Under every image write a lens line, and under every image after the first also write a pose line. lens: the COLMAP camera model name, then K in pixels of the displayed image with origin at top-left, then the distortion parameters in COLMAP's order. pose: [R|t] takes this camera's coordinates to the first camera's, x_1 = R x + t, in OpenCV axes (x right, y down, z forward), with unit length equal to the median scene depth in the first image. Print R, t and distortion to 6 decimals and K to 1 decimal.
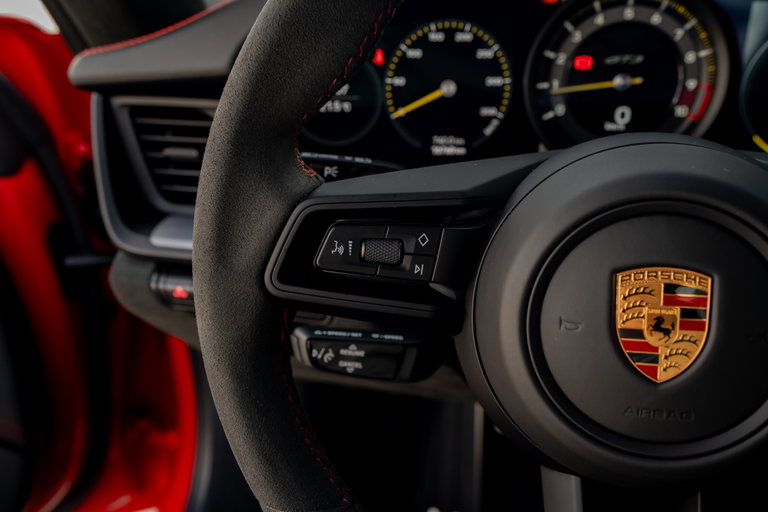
lens RADIAL K [[733.2, 0, 384.0], [0, 733.2, 256.0], [0, 0, 1]] dist [0.083933, 0.011912]
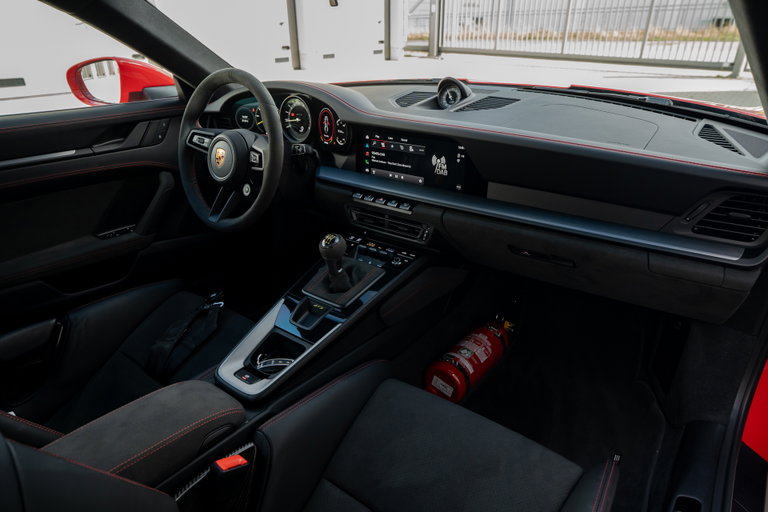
lens RADIAL K [[447.9, 0, 384.0], [0, 447.9, 256.0], [0, 0, 1]] dist [-0.003213, -0.000158]
pose [[0.909056, 0.182324, -0.374667, 1.860947], [-0.146753, 0.981666, 0.121640, 0.138857], [0.389975, -0.055594, 0.919146, -1.170584]]
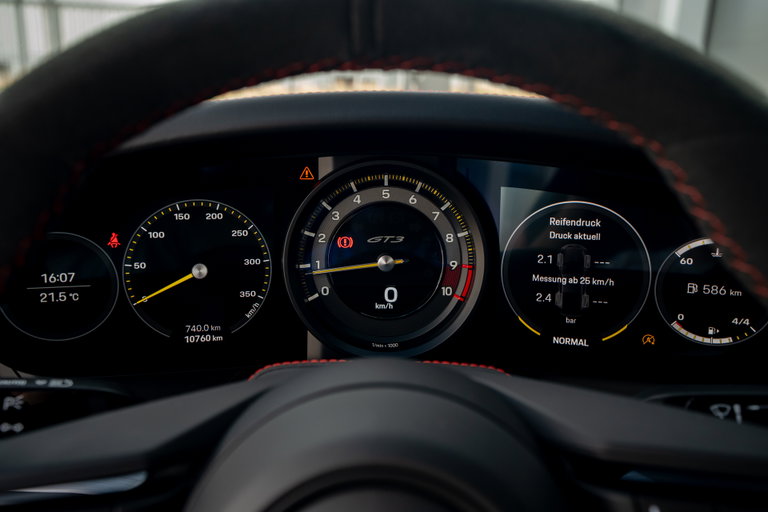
lens RADIAL K [[733.2, 0, 384.0], [0, 733.2, 256.0], [0, 0, 1]] dist [0.083933, 0.011912]
pose [[0.978757, -0.026777, 0.203270, 0.130950], [0.057086, 0.987821, -0.144745, -0.108792], [-0.196918, 0.153274, 0.968365, 0.094818]]
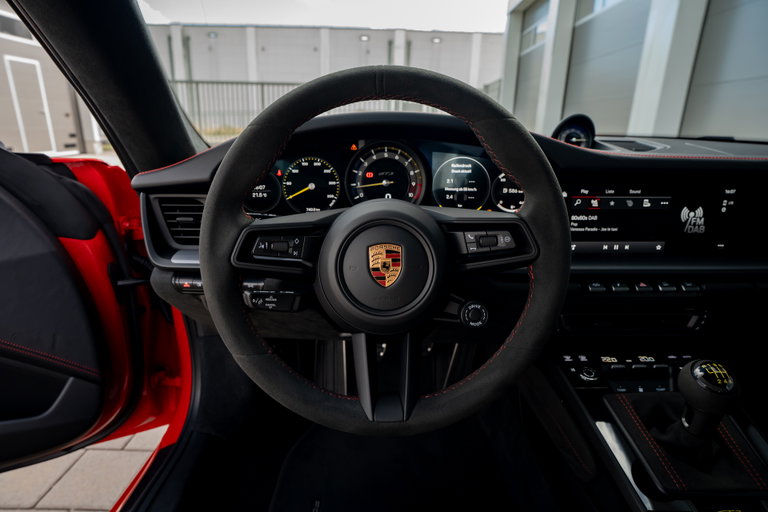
lens RADIAL K [[433.2, 0, 384.0], [0, 433.2, 256.0], [0, 0, 1]] dist [-0.049259, 0.027575]
pose [[0.978372, -0.044645, 0.201980, 0.029229], [0.062356, 0.994664, -0.082187, 0.108868], [-0.197233, 0.093004, 0.975935, -0.314595]]
